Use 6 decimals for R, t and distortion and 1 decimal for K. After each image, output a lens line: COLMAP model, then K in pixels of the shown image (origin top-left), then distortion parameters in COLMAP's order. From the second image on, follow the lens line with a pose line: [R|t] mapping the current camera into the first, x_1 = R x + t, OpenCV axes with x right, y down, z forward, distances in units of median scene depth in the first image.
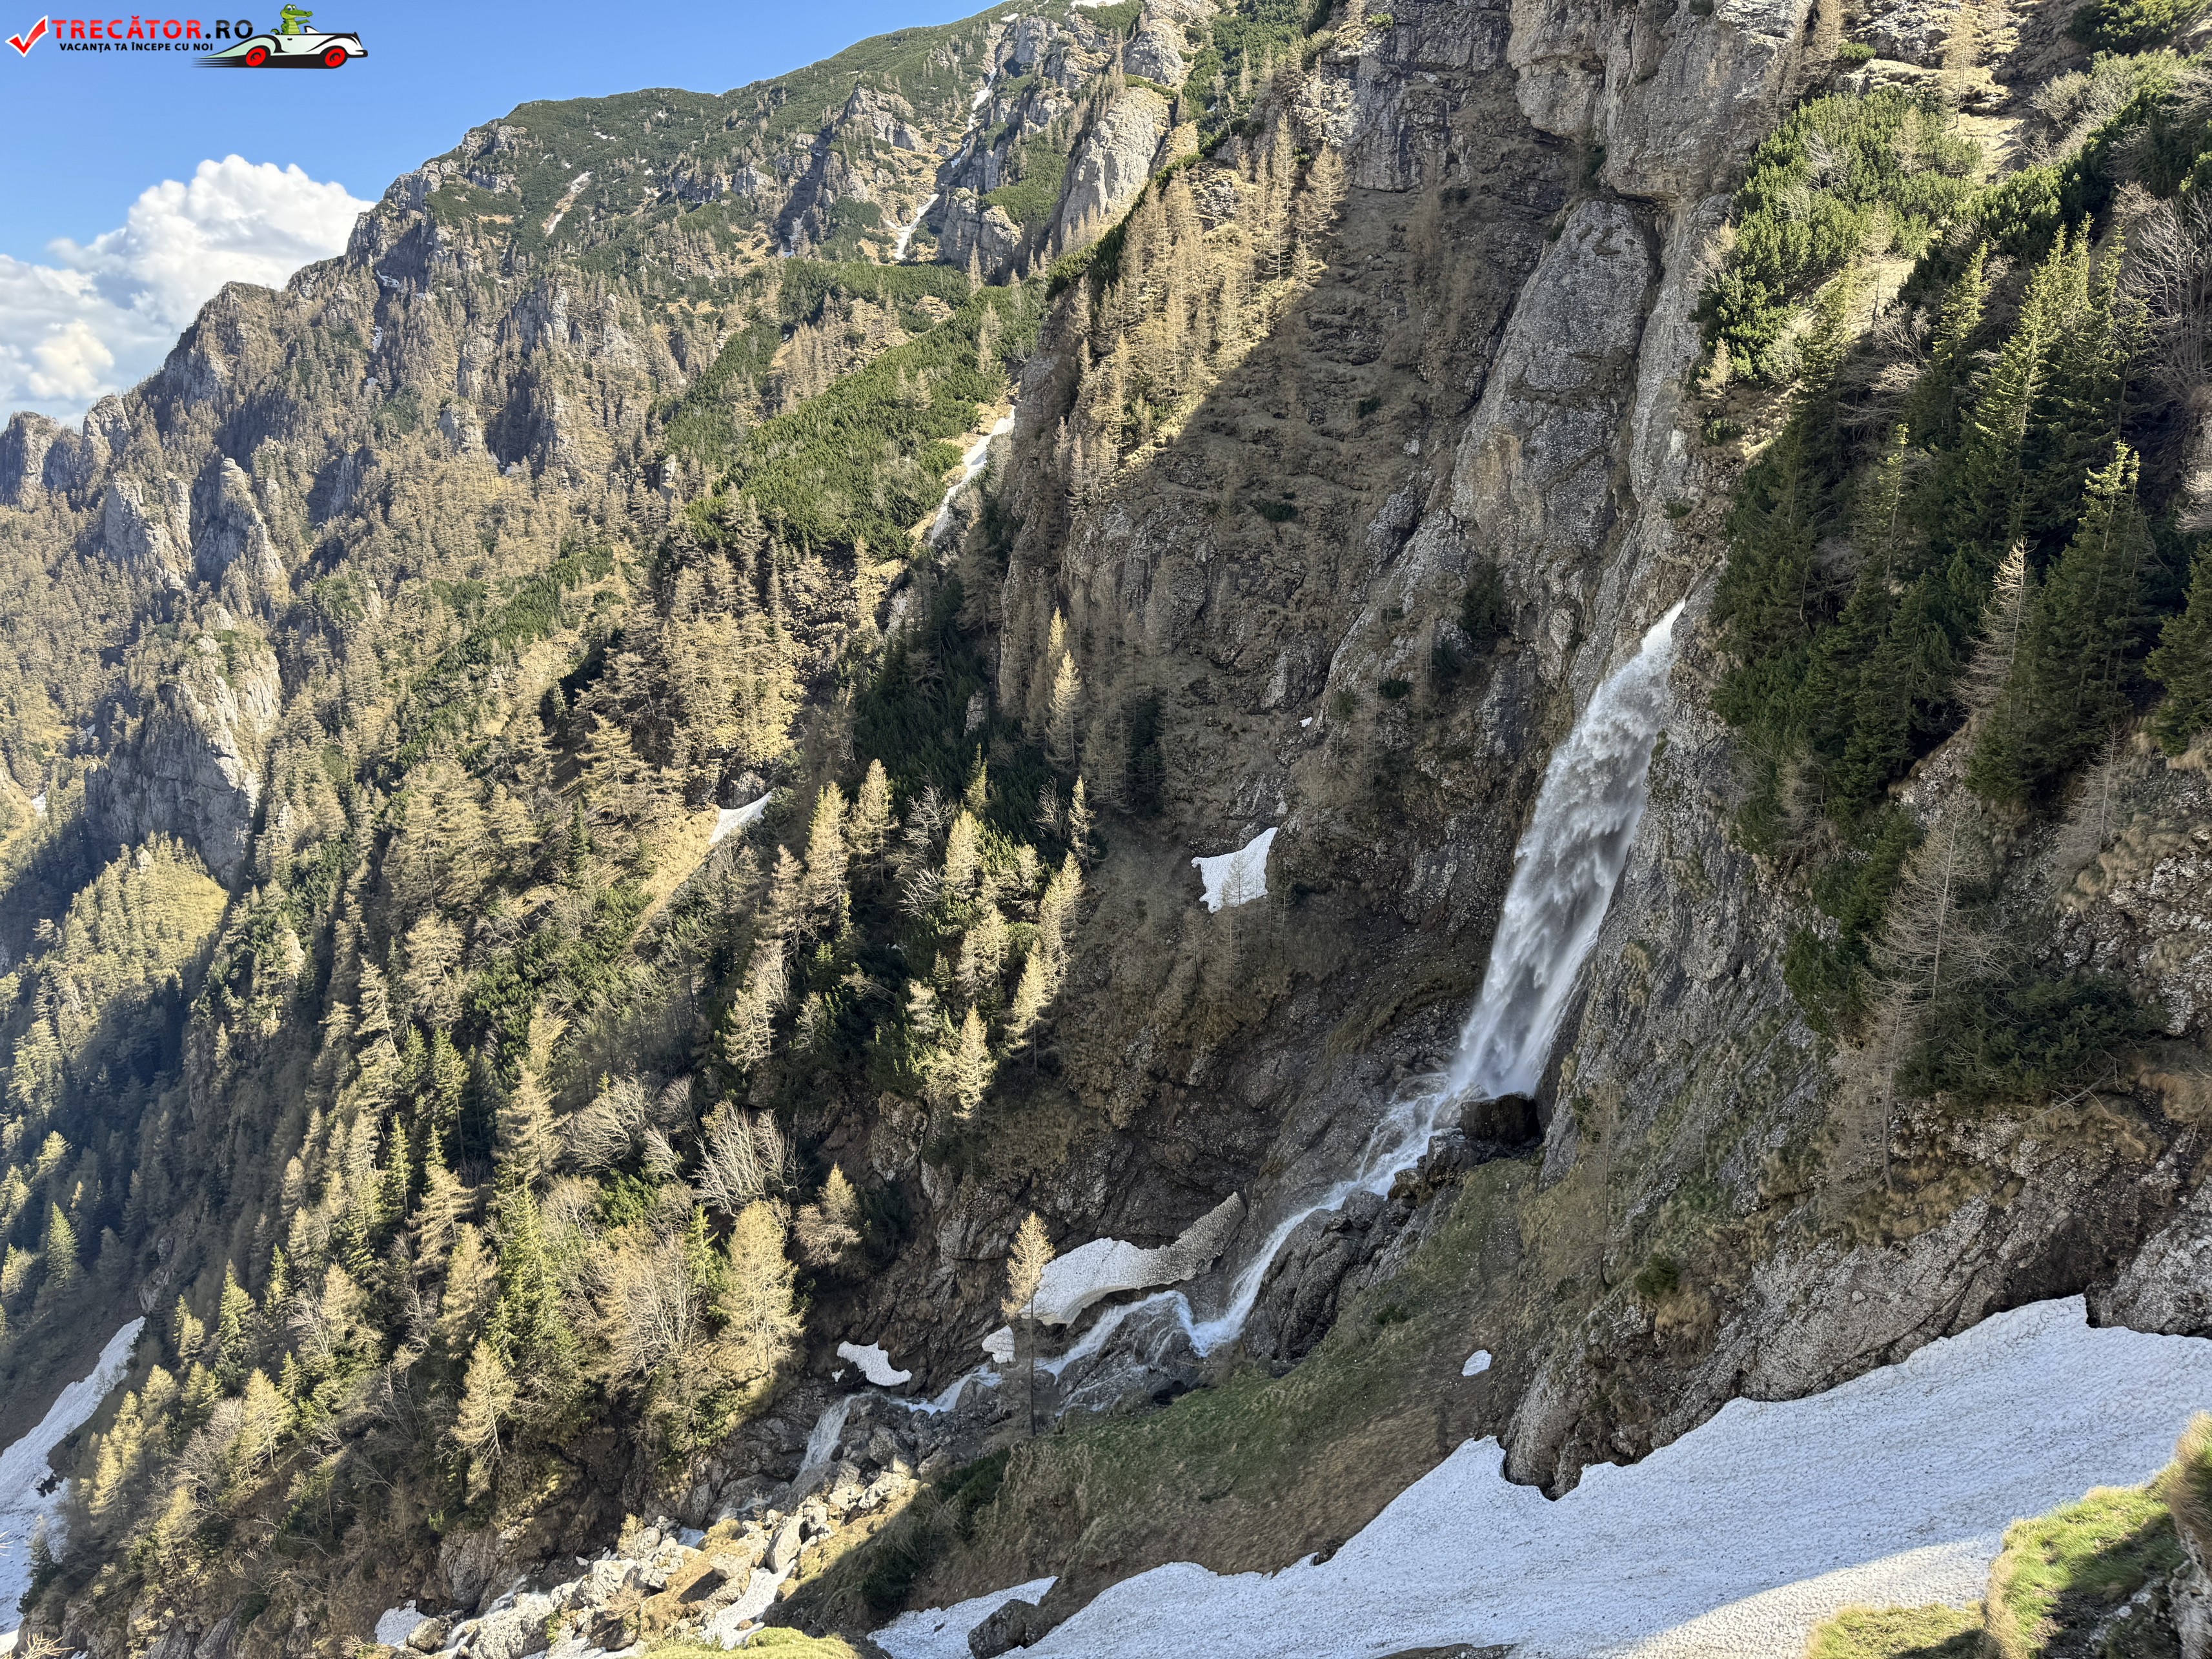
lens RADIAL K [[1532.3, 0, 1104.7], [0, 1532.3, 825.2], [0, 0, 1]] dist [0.138892, -0.253701]
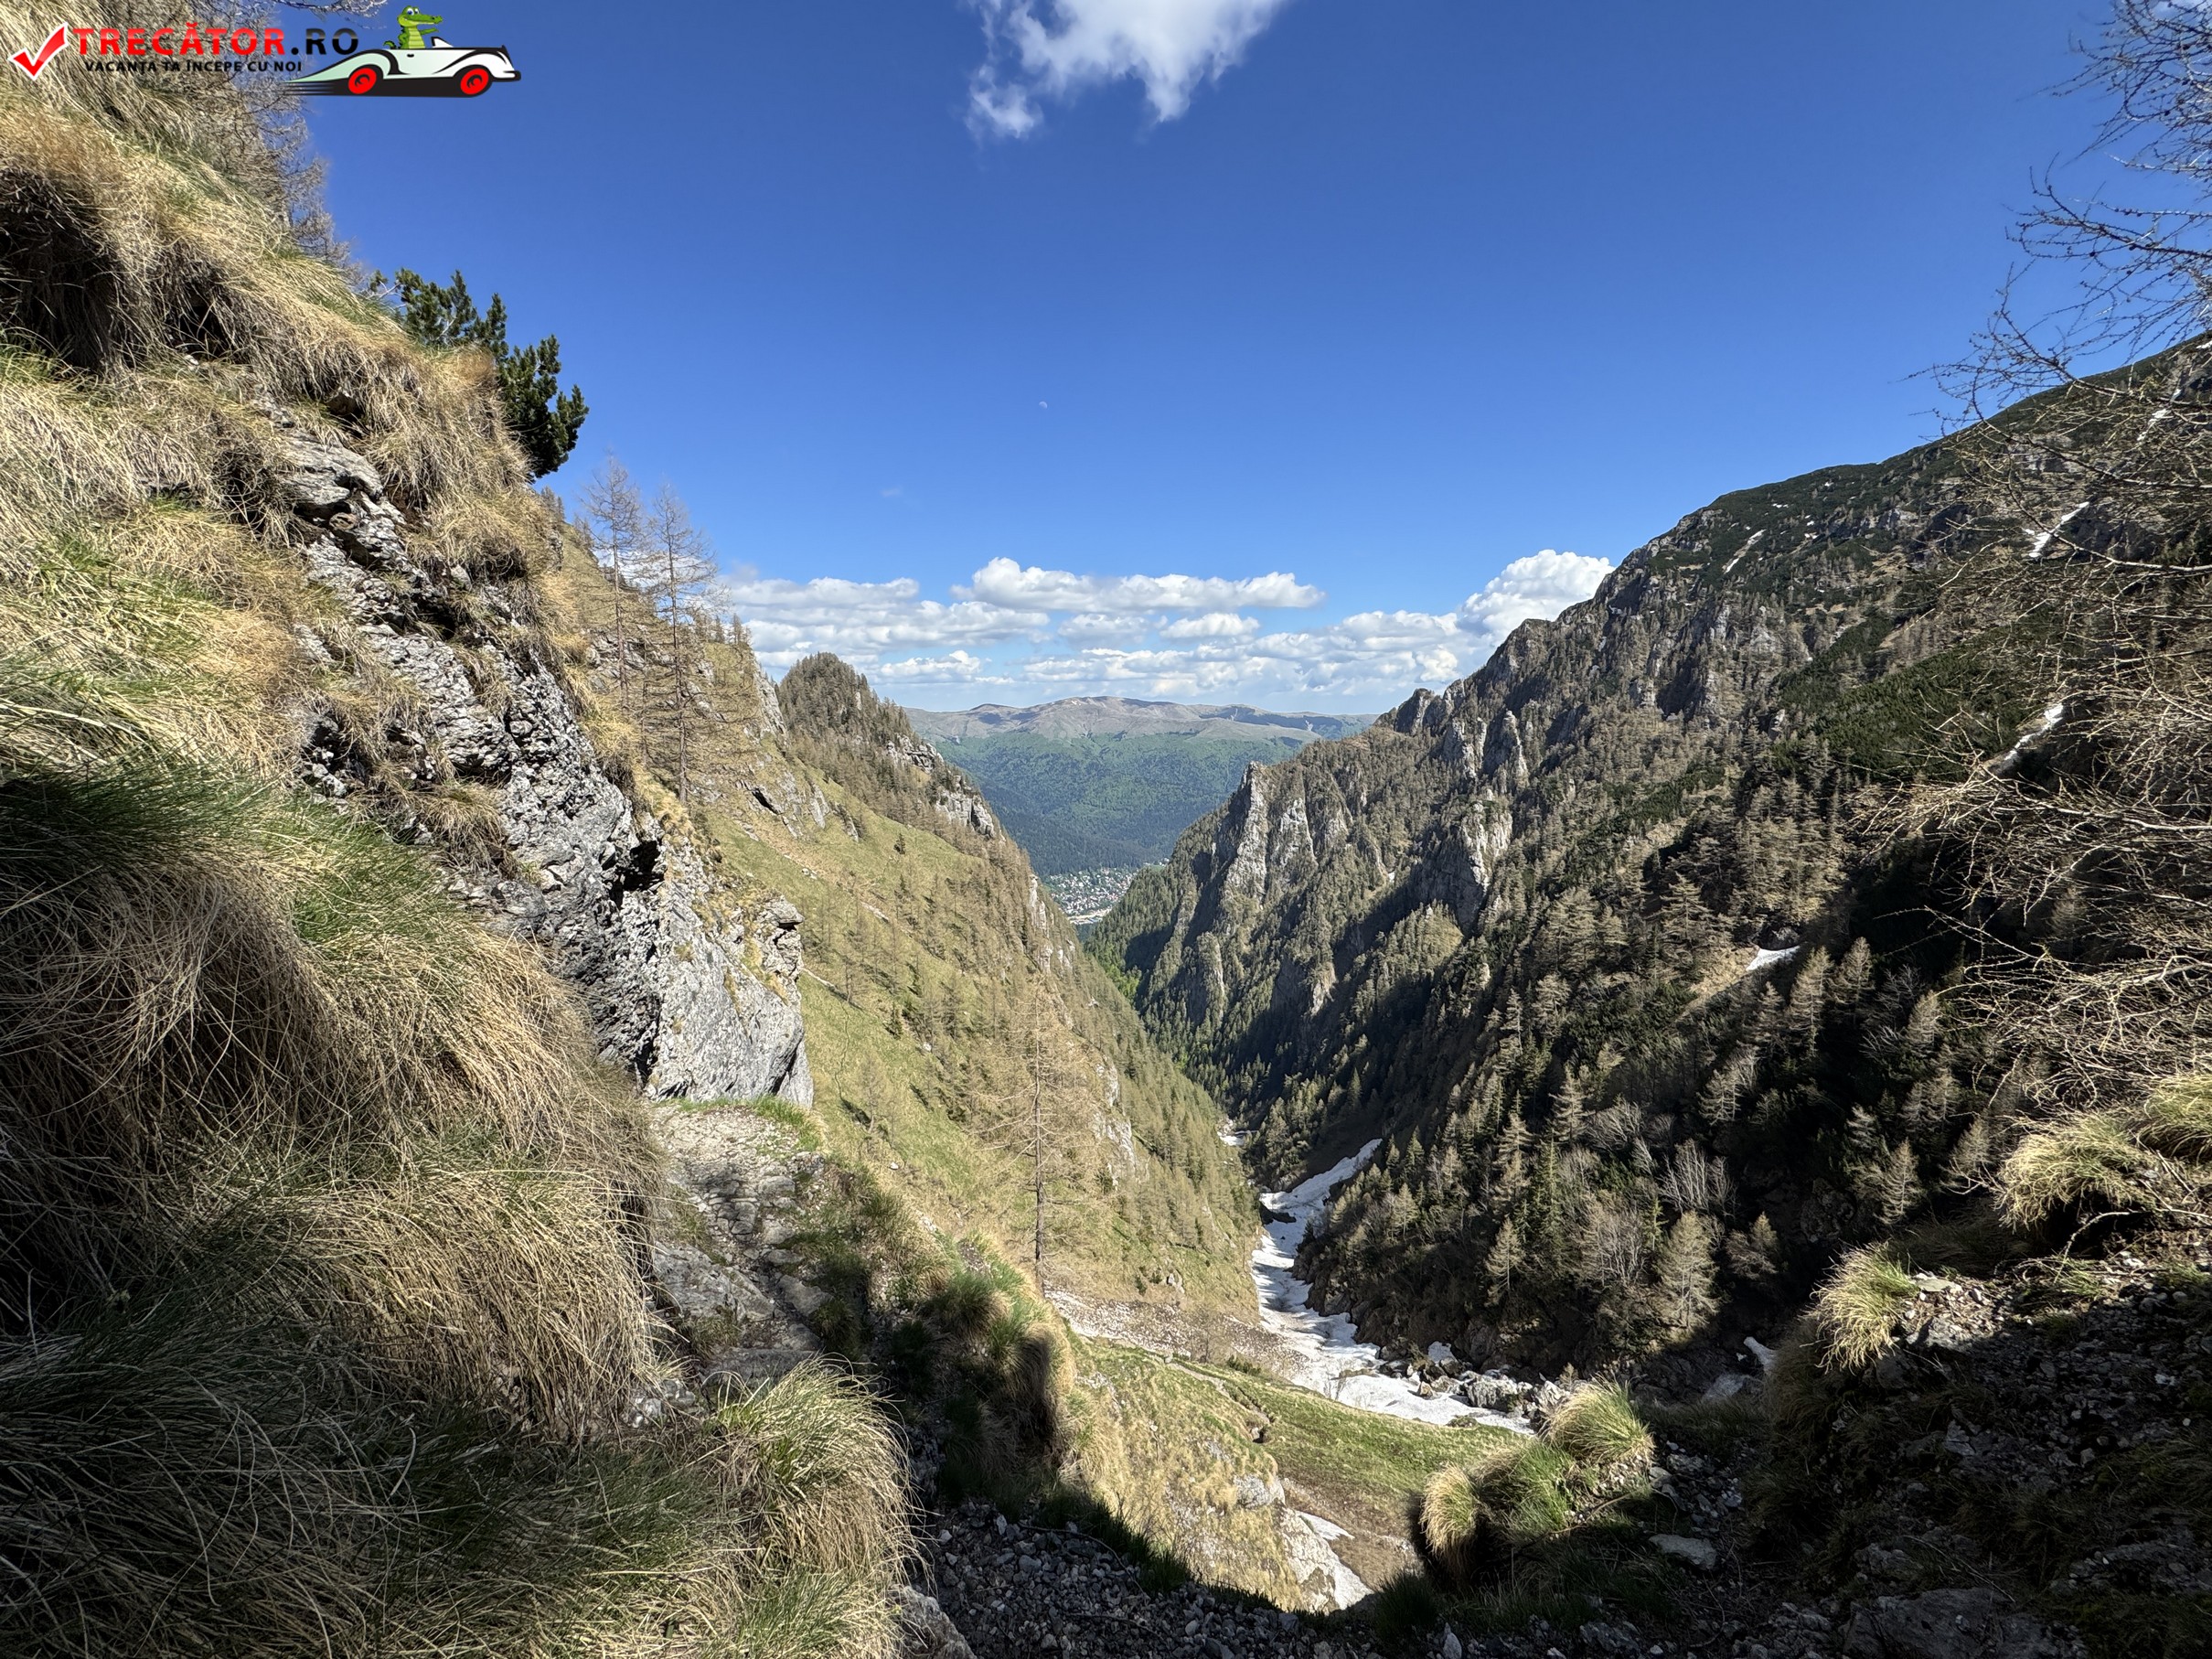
lens RADIAL K [[876.6, 0, 1105.0], [0, 876.6, 824.0], [0, 0, 1]] dist [-0.002817, 0.000563]
pose [[0.592757, 0.099880, -0.799164, 0.037091], [-0.178995, 0.983801, -0.009808, -0.007893], [0.785239, 0.148860, 0.601033, -0.007480]]
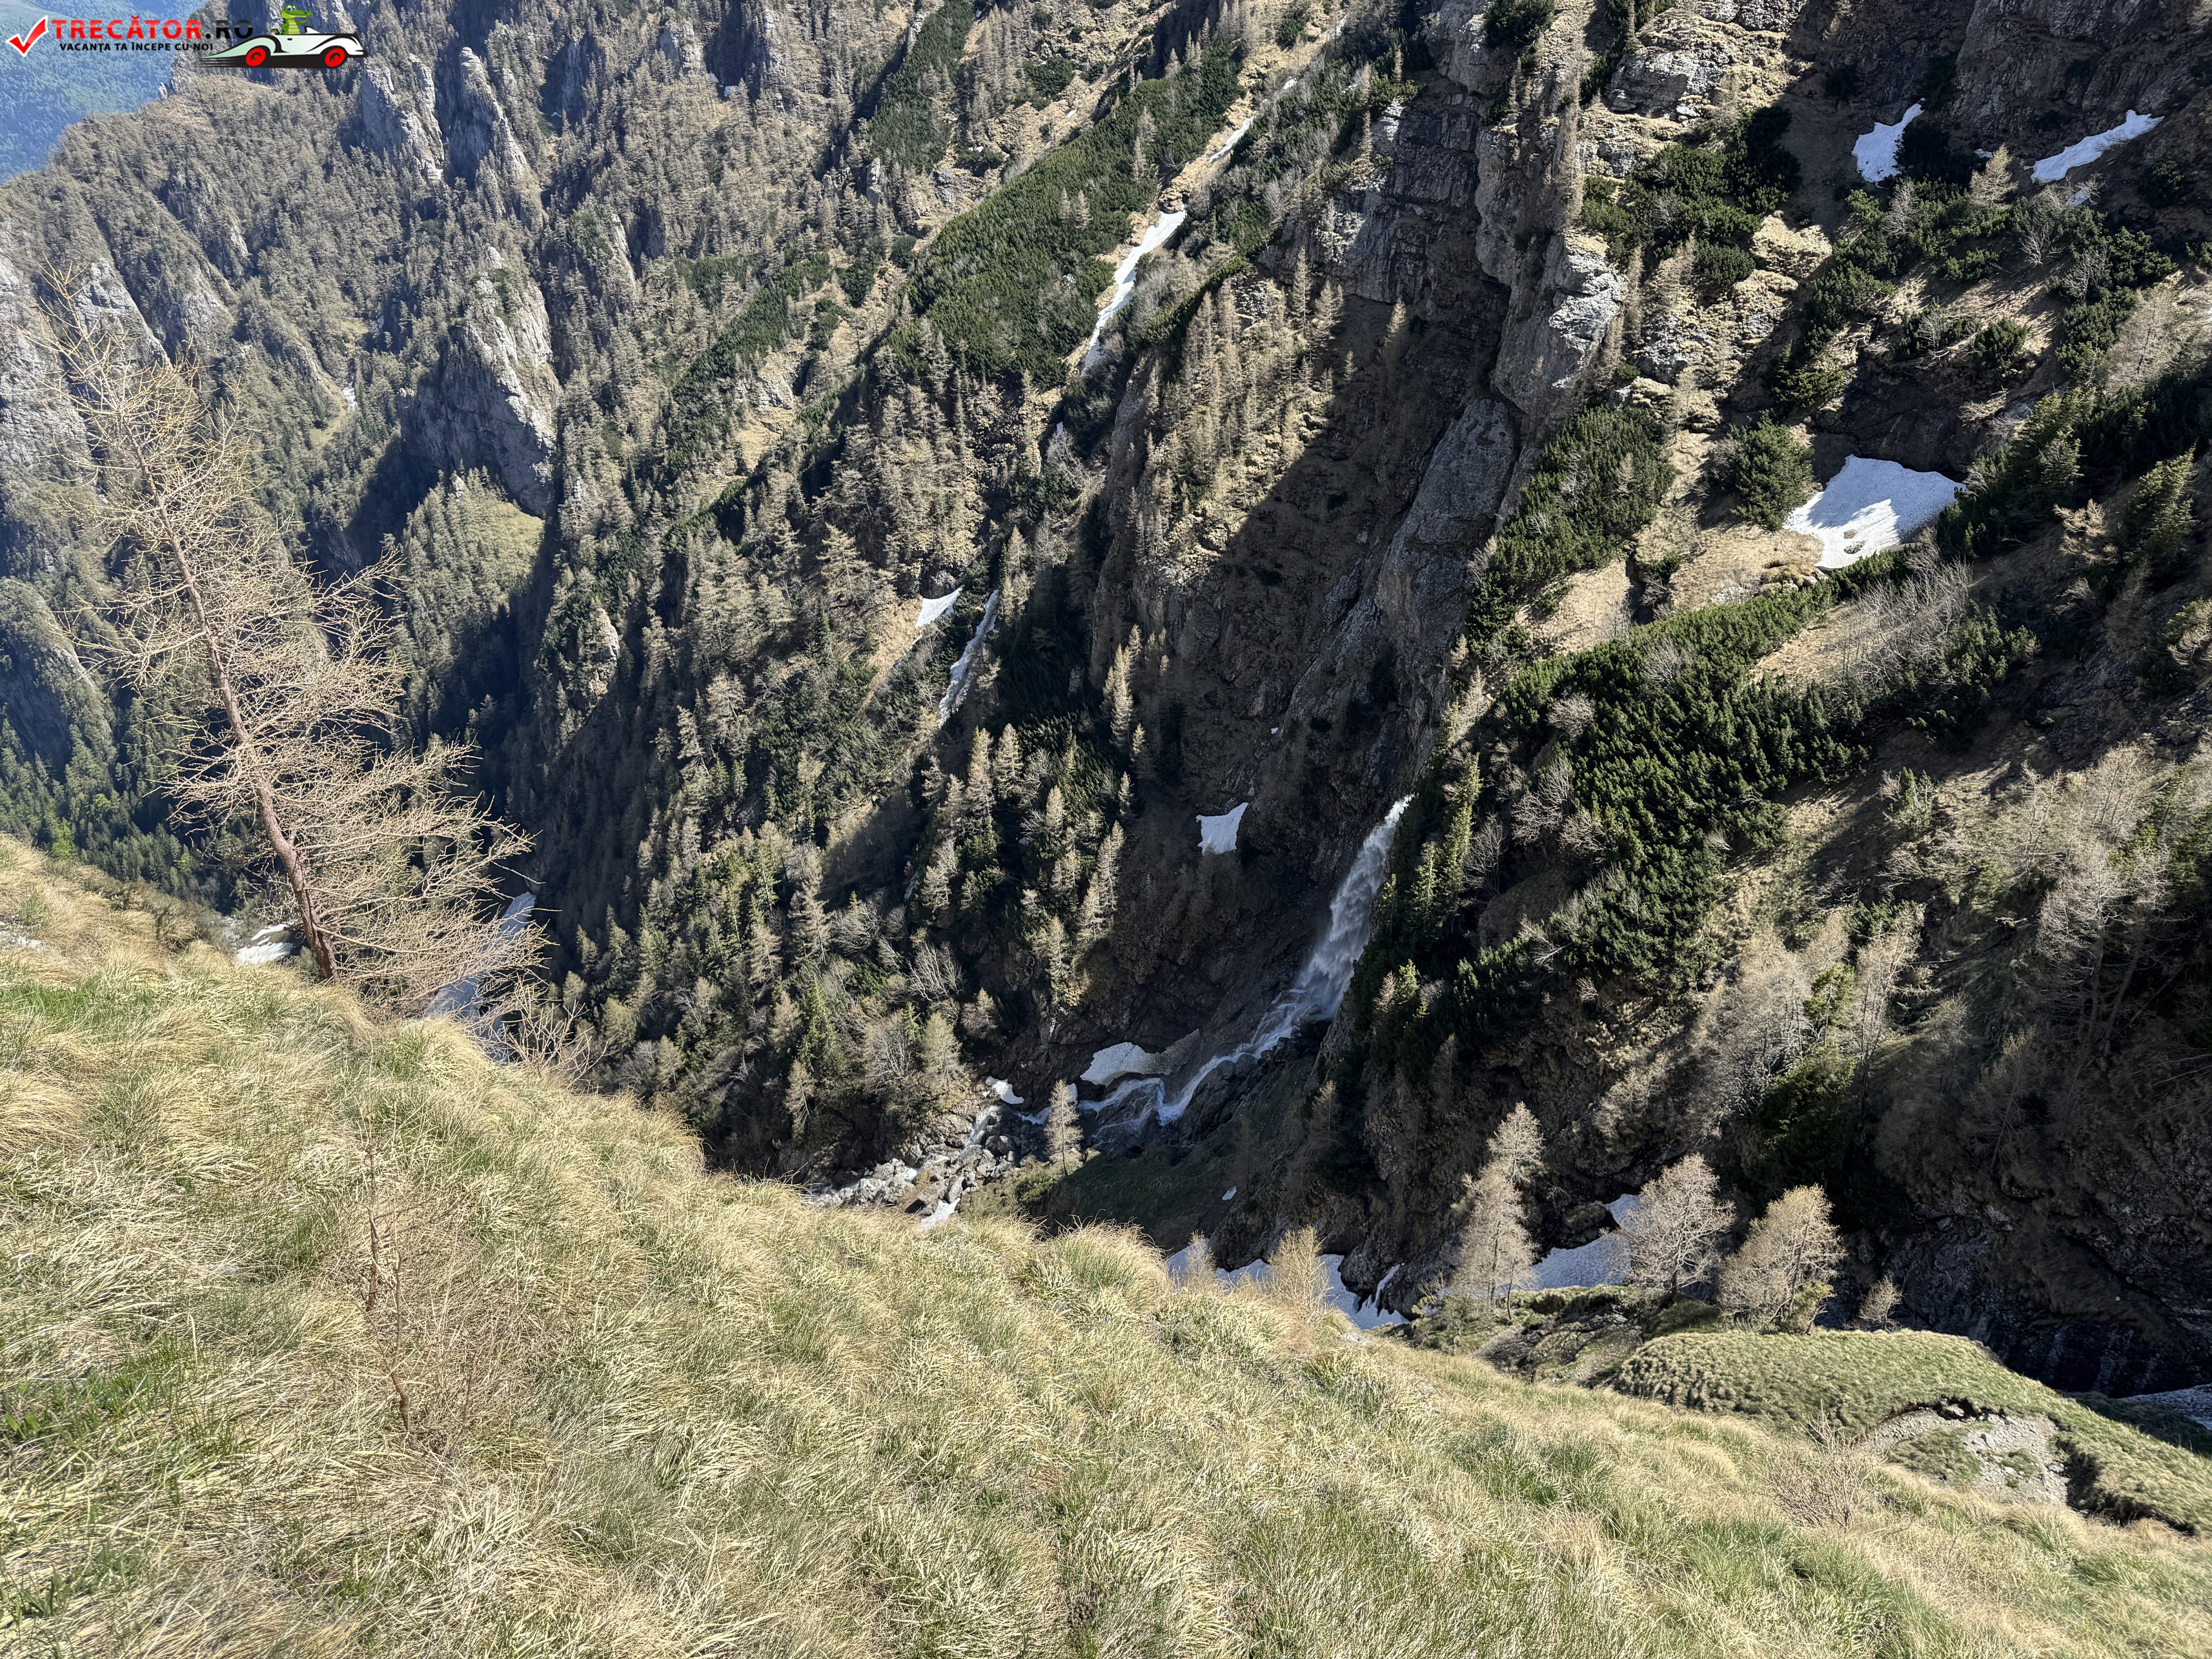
lens RADIAL K [[1532.1, 0, 1103.7], [0, 1532.1, 827.7], [0, 0, 1]] dist [0.177426, -0.380429]
pose [[0.989542, 0.049569, -0.135461, 0.095676], [-0.004702, 0.949684, 0.313173, -0.251273], [0.144169, -0.309261, 0.939986, -0.286826]]
